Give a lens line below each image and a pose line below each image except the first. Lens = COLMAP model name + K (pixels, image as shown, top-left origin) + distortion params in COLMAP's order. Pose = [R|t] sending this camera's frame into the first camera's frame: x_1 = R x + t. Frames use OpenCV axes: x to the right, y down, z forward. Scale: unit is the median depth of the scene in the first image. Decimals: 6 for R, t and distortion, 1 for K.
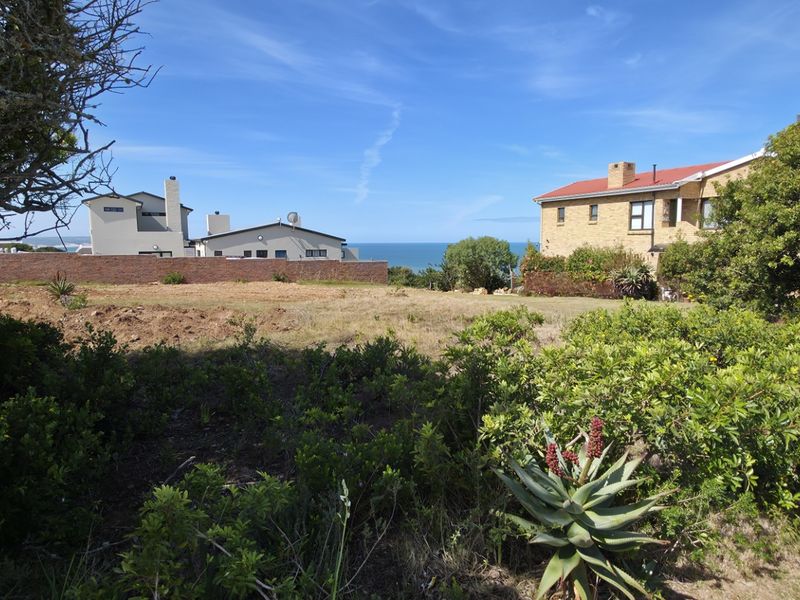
lens RADIAL K [[539.2, 0, 398.4], [0, 539.2, 327.8], [0, 0, 1]] dist [0.021633, 0.004760]
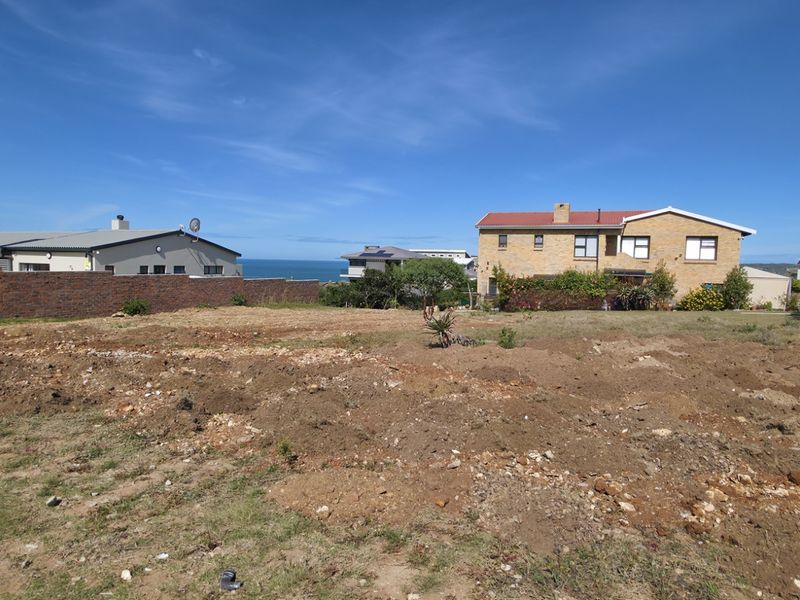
lens RADIAL K [[528.2, 0, 394.7], [0, 528.2, 241.1], [0, 0, 1]] dist [0.008404, -0.002211]
pose [[0.777397, 0.045774, 0.627342, -0.596777], [0.072065, 0.984300, -0.161122, -0.042036], [-0.624868, 0.170465, 0.761893, 0.277546]]
